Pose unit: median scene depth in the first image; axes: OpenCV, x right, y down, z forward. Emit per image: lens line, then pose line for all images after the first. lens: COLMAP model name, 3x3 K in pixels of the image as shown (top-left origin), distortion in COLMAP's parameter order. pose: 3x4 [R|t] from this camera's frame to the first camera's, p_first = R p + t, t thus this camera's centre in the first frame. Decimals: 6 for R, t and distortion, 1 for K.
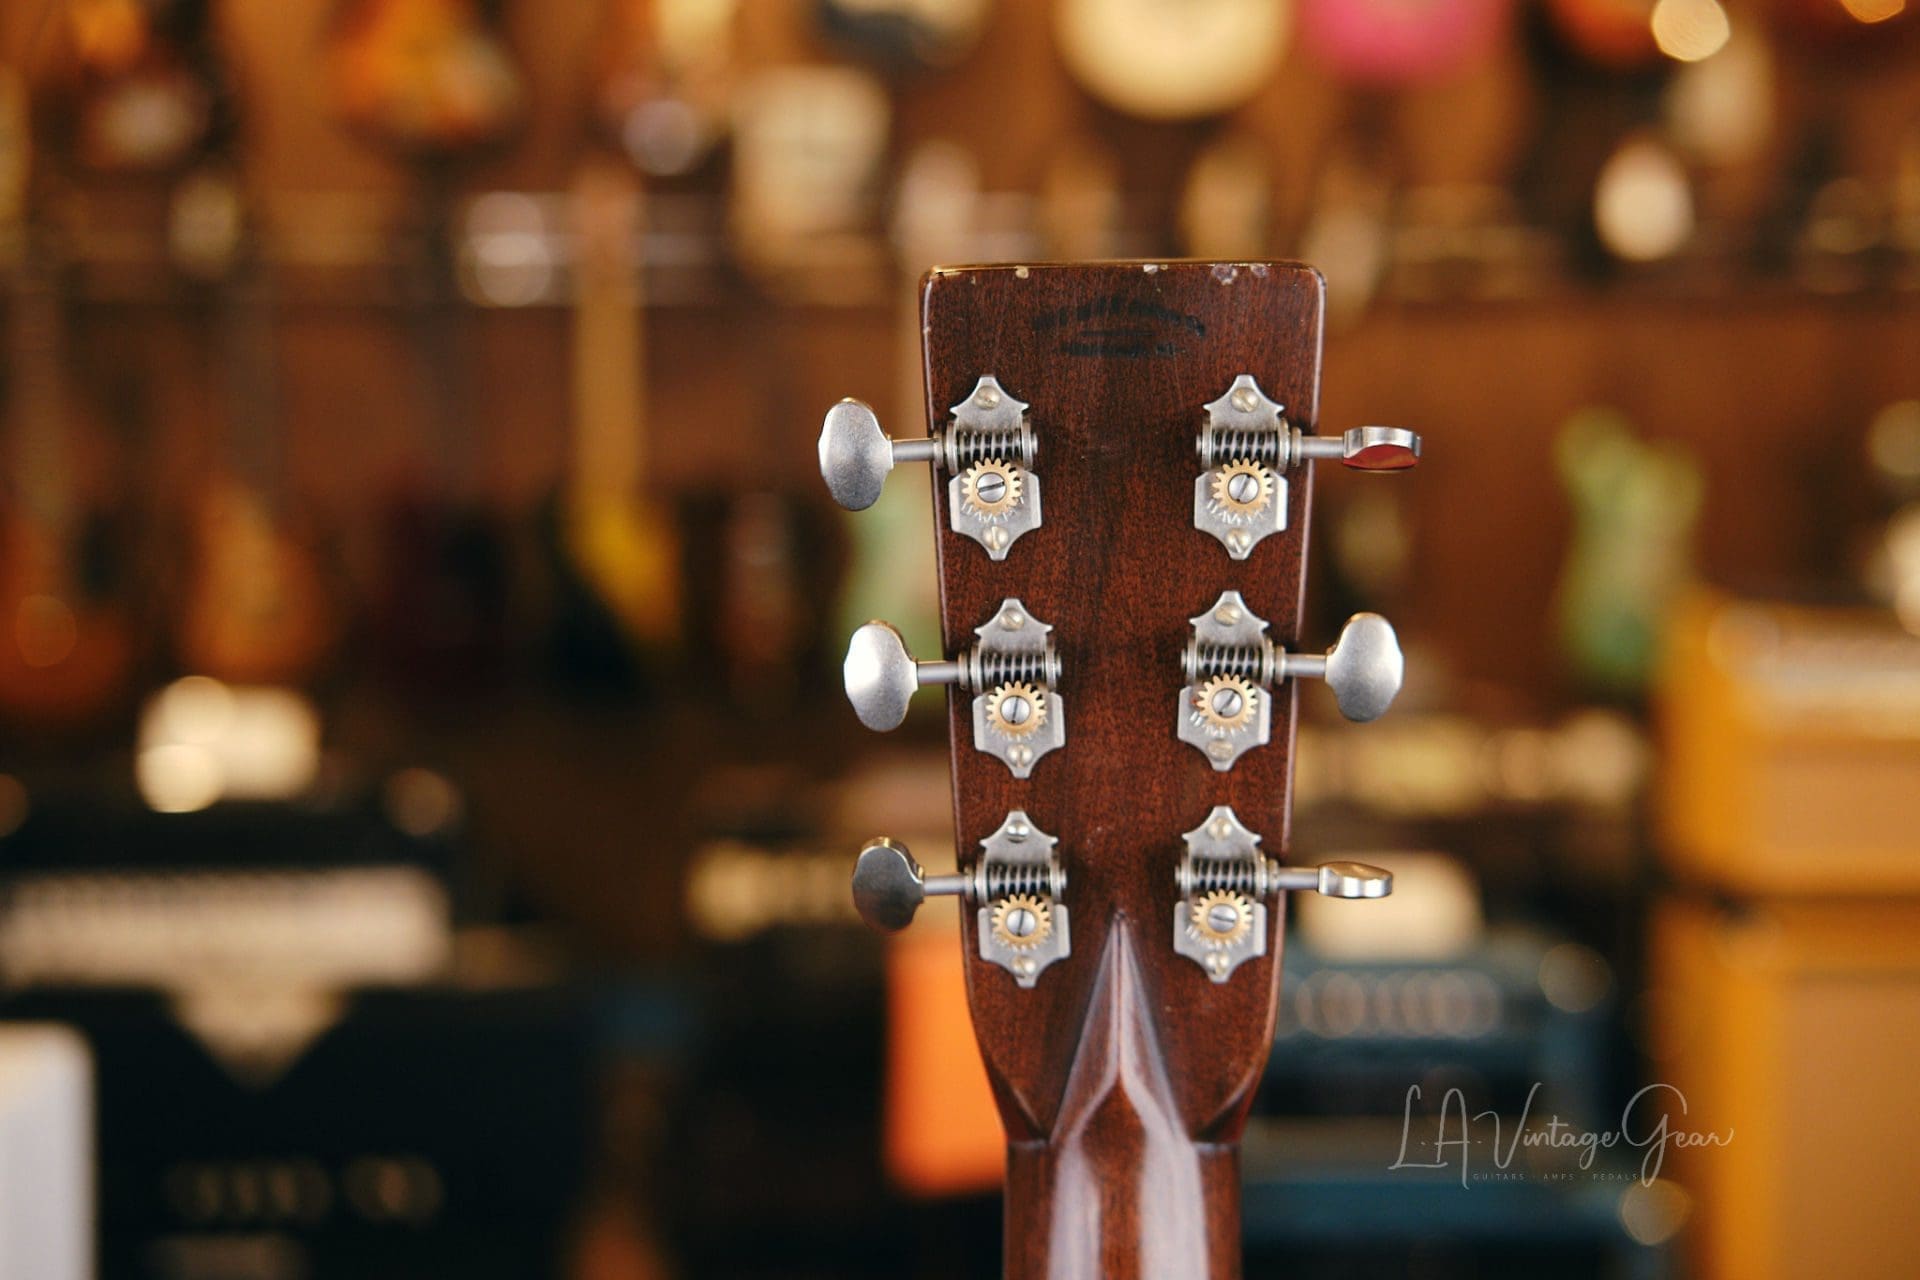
lens RADIAL K [[3383.1, 0, 929.2], [0, 3383.1, 635.9], [0, 0, 1]] dist [0.219040, 0.181650]
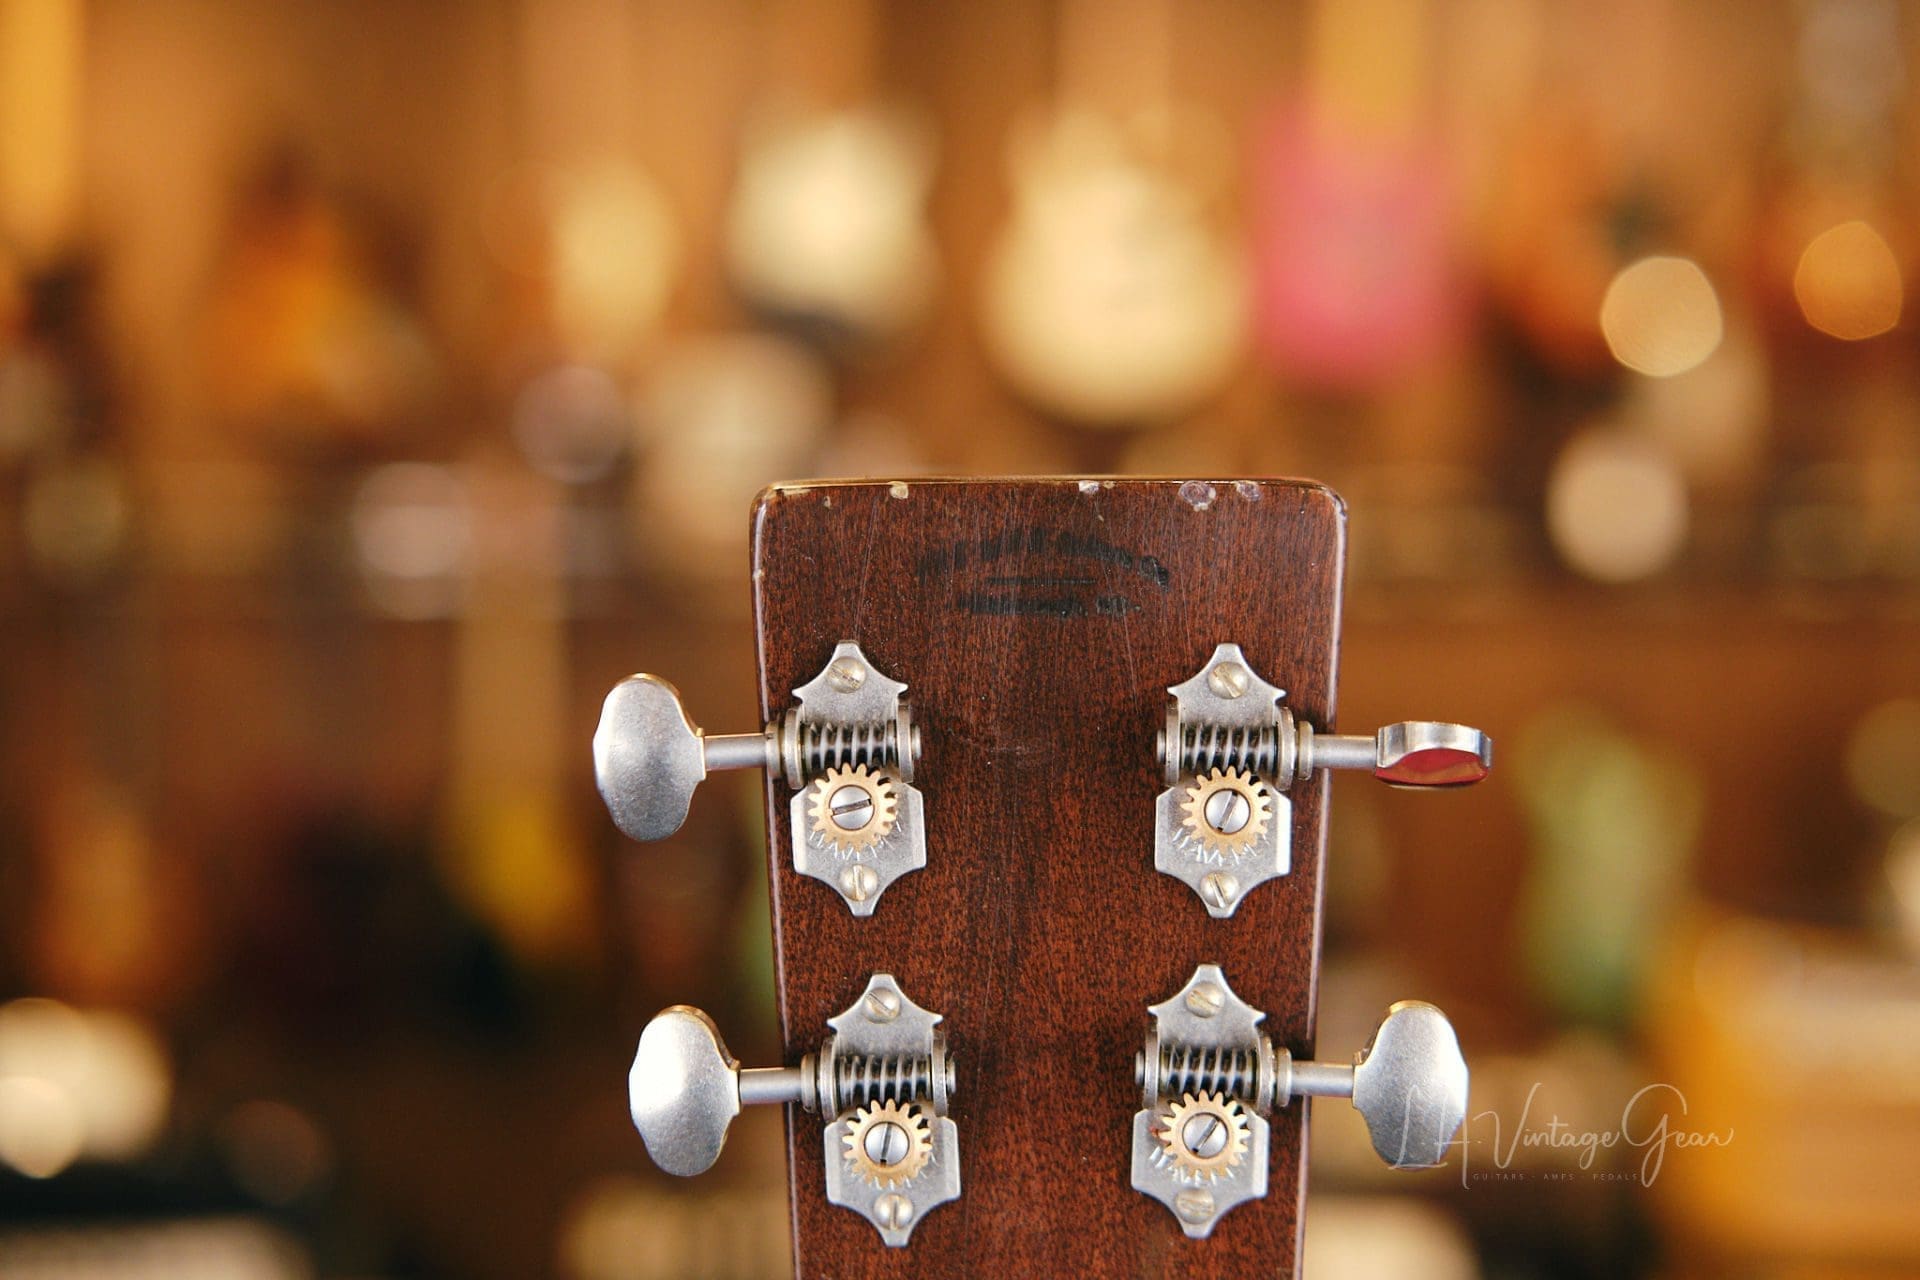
lens RADIAL K [[3383.1, 0, 929.2], [0, 3383.1, 635.9], [0, 0, 1]] dist [0.219040, 0.181650]
pose [[0.999855, 0.006446, 0.015754, 0.022703], [-0.005004, 0.995936, -0.089927, -0.017366], [-0.016269, 0.089835, 0.995824, 0.326826]]
